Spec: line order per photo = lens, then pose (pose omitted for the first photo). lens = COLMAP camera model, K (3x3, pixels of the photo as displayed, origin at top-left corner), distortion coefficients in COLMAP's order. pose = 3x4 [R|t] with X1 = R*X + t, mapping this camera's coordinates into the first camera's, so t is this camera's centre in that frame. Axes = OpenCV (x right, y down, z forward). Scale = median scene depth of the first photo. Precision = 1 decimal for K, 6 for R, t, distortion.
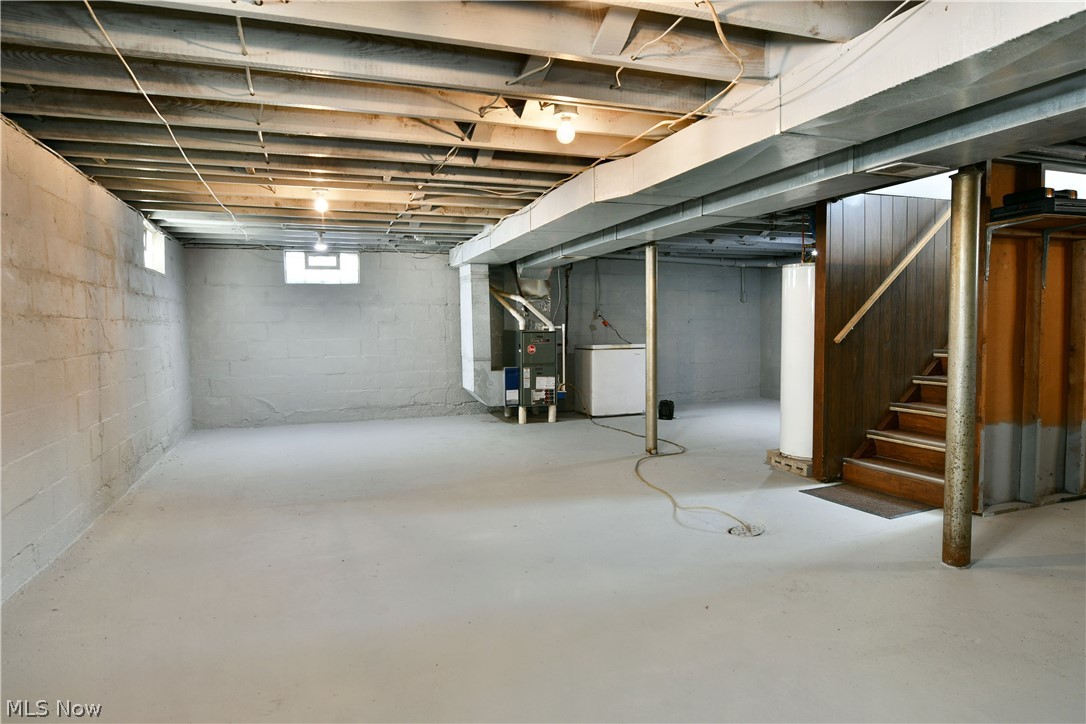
lens RADIAL K [[660.8, 0, 543.8], [0, 660.8, 358.3], [0, 0, 1]] dist [-0.017742, -0.003516]
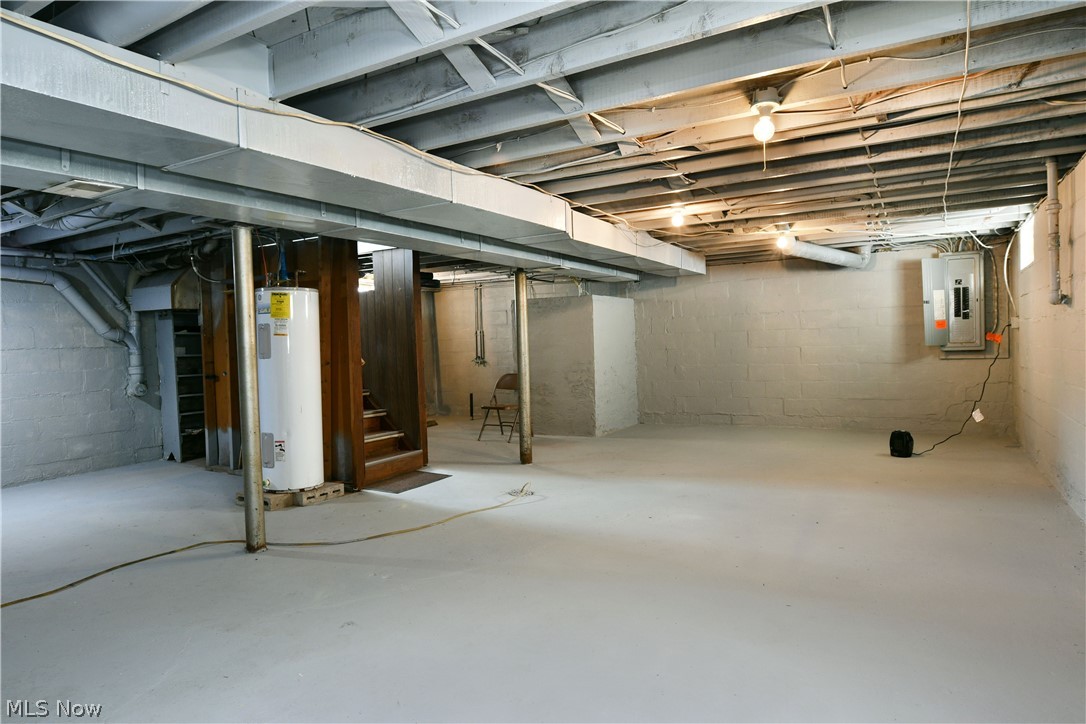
lens RADIAL K [[660.8, 0, 543.8], [0, 660.8, 358.3], [0, 0, 1]] dist [-0.017742, -0.003516]
pose [[-0.635979, 0.011137, 0.771626, -0.643857], [0.074476, 0.996114, 0.047007, -0.064987], [-0.768104, 0.087363, -0.634337, 1.473135]]
